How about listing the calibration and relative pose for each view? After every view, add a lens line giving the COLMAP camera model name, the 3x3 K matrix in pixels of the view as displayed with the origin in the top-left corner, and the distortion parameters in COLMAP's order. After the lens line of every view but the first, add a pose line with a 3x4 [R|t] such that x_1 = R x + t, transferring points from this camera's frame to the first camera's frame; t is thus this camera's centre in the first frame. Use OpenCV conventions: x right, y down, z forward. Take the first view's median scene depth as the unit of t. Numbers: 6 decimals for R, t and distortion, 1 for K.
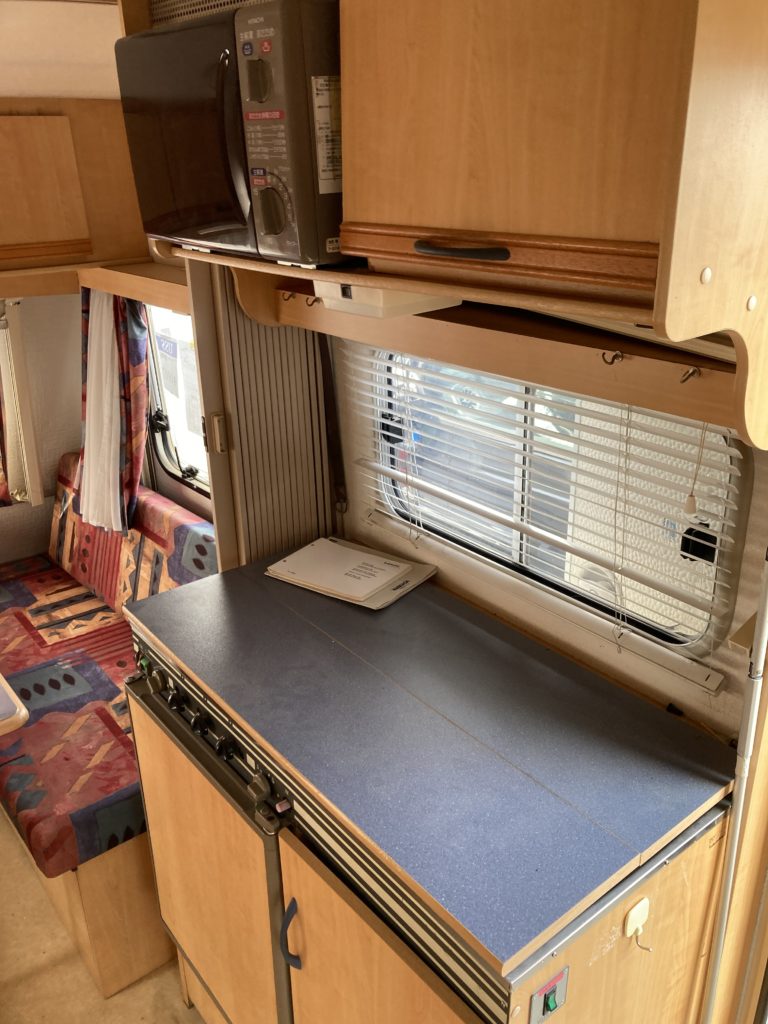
lens RADIAL K [[843.6, 0, 384.0], [0, 843.6, 512.0], [0, 0, 1]] dist [0.005457, 0.017543]
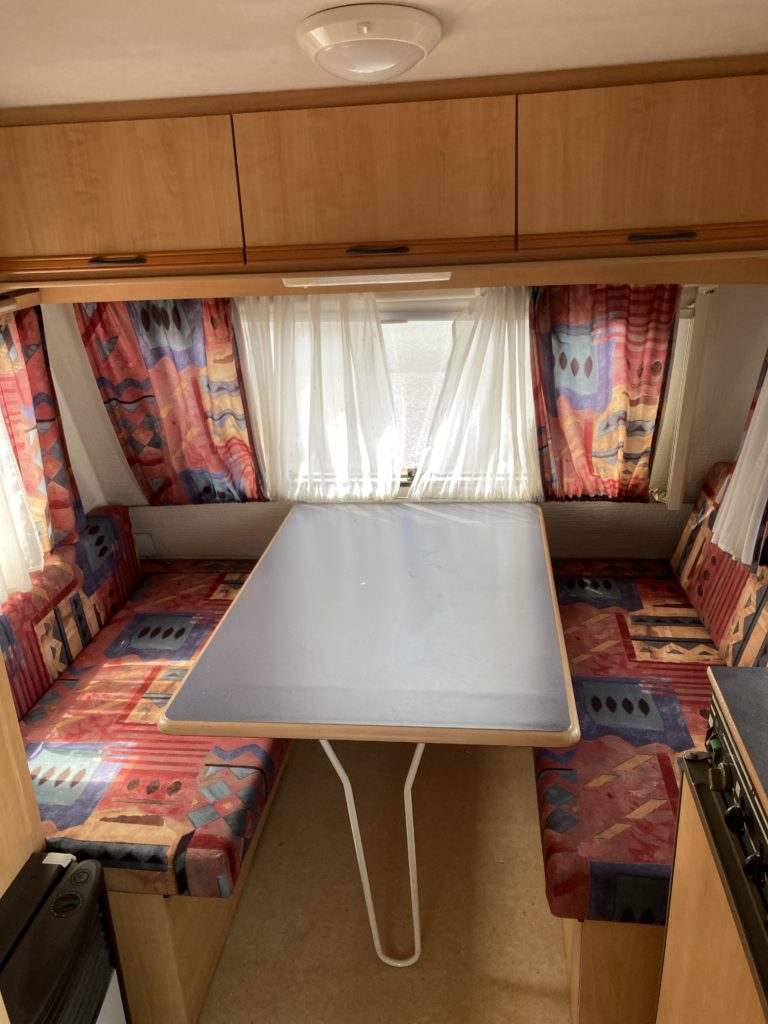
lens RADIAL K [[843.6, 0, 384.0], [0, 843.6, 512.0], [0, 0, 1]] dist [0.005457, 0.017543]
pose [[0.704614, 0.247921, -0.664871, -0.018187], [-0.247657, 0.963980, 0.096994, -0.019384], [0.664970, 0.096317, 0.740634, 0.114708]]
